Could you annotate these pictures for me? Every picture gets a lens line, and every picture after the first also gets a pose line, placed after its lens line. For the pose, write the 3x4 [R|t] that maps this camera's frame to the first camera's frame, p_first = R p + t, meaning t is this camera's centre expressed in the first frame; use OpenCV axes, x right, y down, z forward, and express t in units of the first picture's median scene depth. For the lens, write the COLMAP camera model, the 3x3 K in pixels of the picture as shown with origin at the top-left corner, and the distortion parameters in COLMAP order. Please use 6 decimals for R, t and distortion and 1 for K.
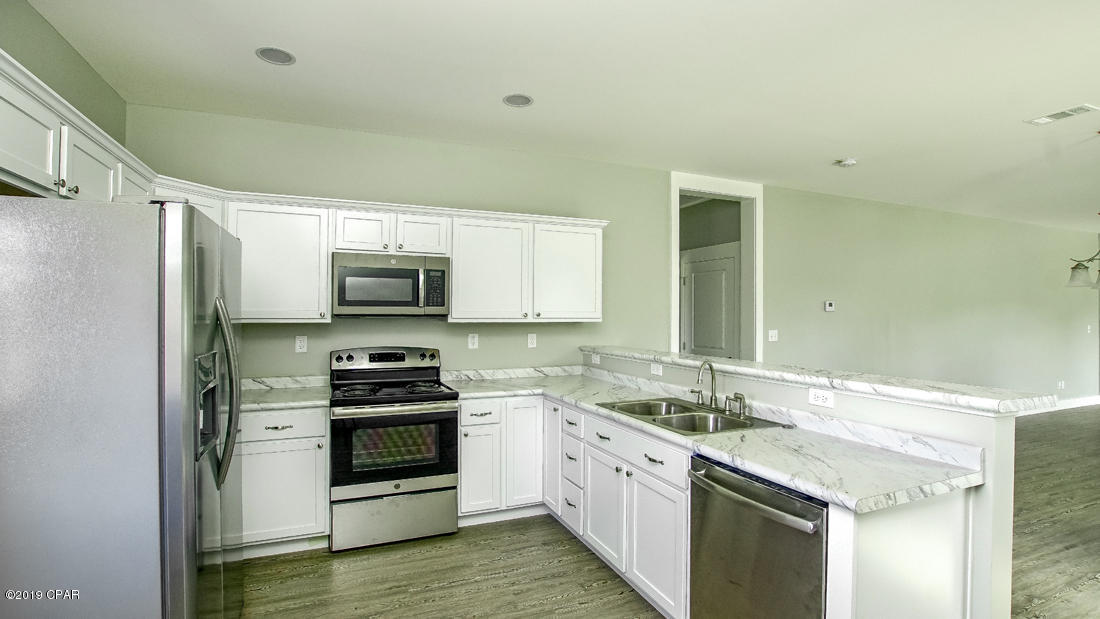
lens RADIAL K [[498.5, 0, 537.7], [0, 498.5, 314.8], [0, 0, 1]] dist [-0.015422, -0.000342]
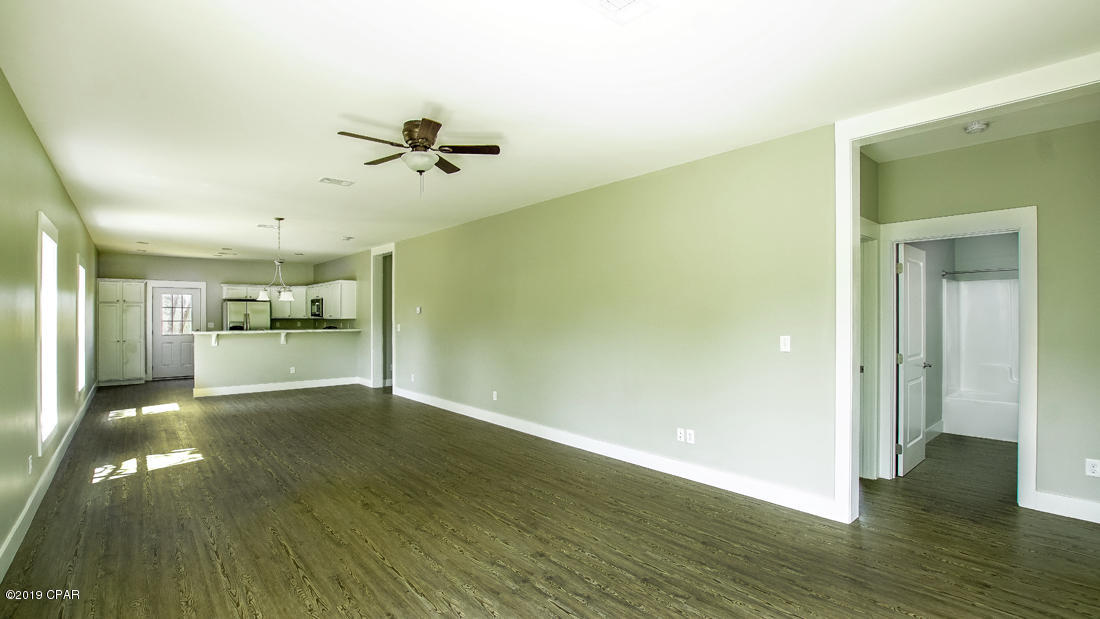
lens RADIAL K [[498.5, 0, 537.7], [0, 498.5, 314.8], [0, 0, 1]] dist [-0.015422, -0.000342]
pose [[0.304364, -0.011821, -0.952483, 2.897115], [-0.003338, 0.999904, -0.013476, 0.026159], [0.952550, 0.007281, 0.304295, 1.181580]]
